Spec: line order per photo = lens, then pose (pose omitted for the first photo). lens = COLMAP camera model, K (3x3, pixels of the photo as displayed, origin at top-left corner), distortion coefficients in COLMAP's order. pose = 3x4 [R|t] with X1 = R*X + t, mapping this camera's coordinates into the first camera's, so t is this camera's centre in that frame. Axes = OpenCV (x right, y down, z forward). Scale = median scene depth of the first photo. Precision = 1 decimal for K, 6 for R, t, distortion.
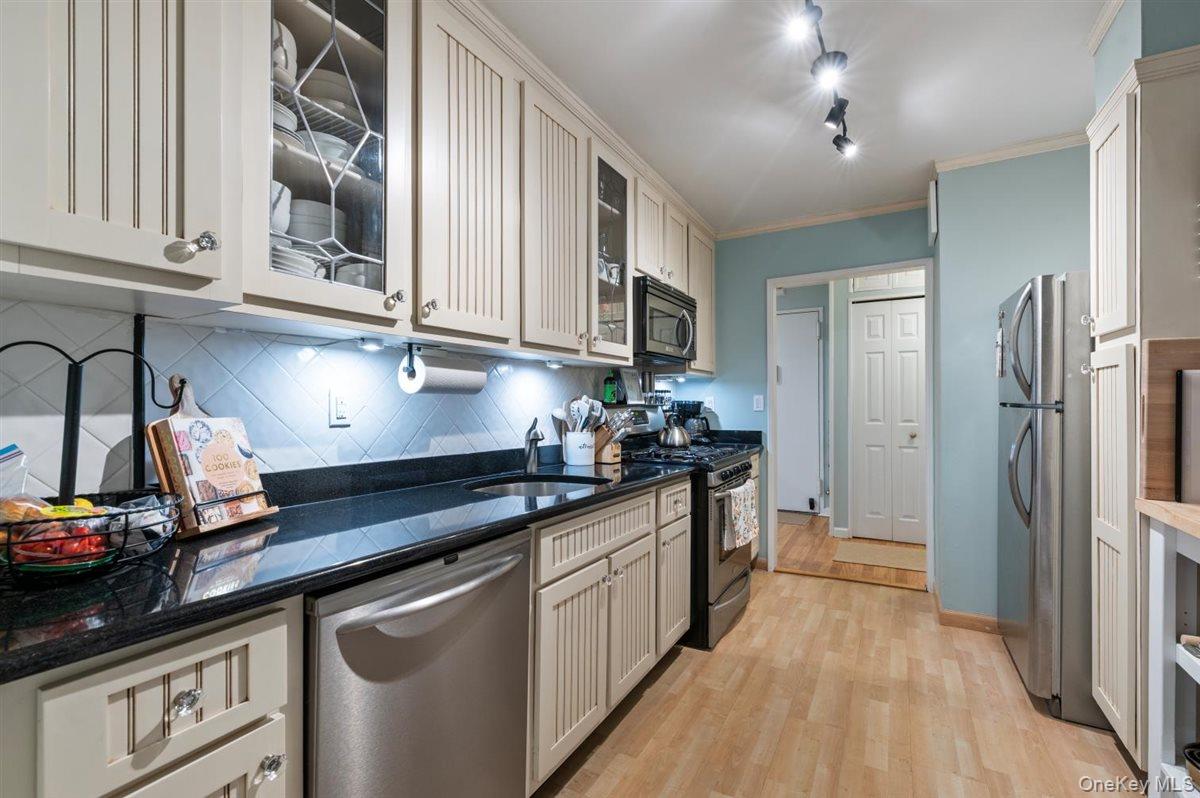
lens RADIAL K [[521.8, 0, 601.4], [0, 521.8, 402.1], [0, 0, 1]] dist [-0.000693, -0.000298]
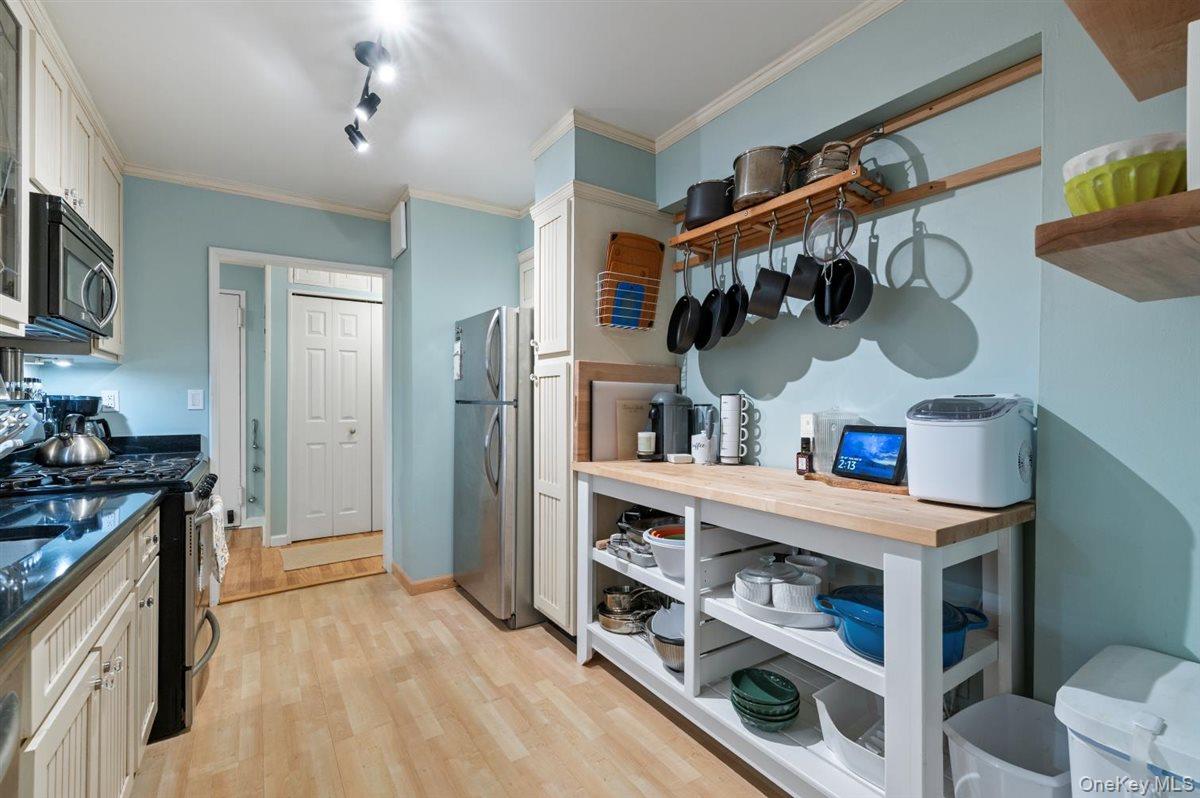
lens RADIAL K [[521.3, 0, 596.5], [0, 521.3, 399.6], [0, 0, 1]] dist [-0.000213, 0.000221]
pose [[0.448129, 0.005793, 0.893950, -0.170341], [-0.005417, 0.999978, -0.003764, 0.001966], [-0.893952, -0.003156, 0.448151, 0.122936]]
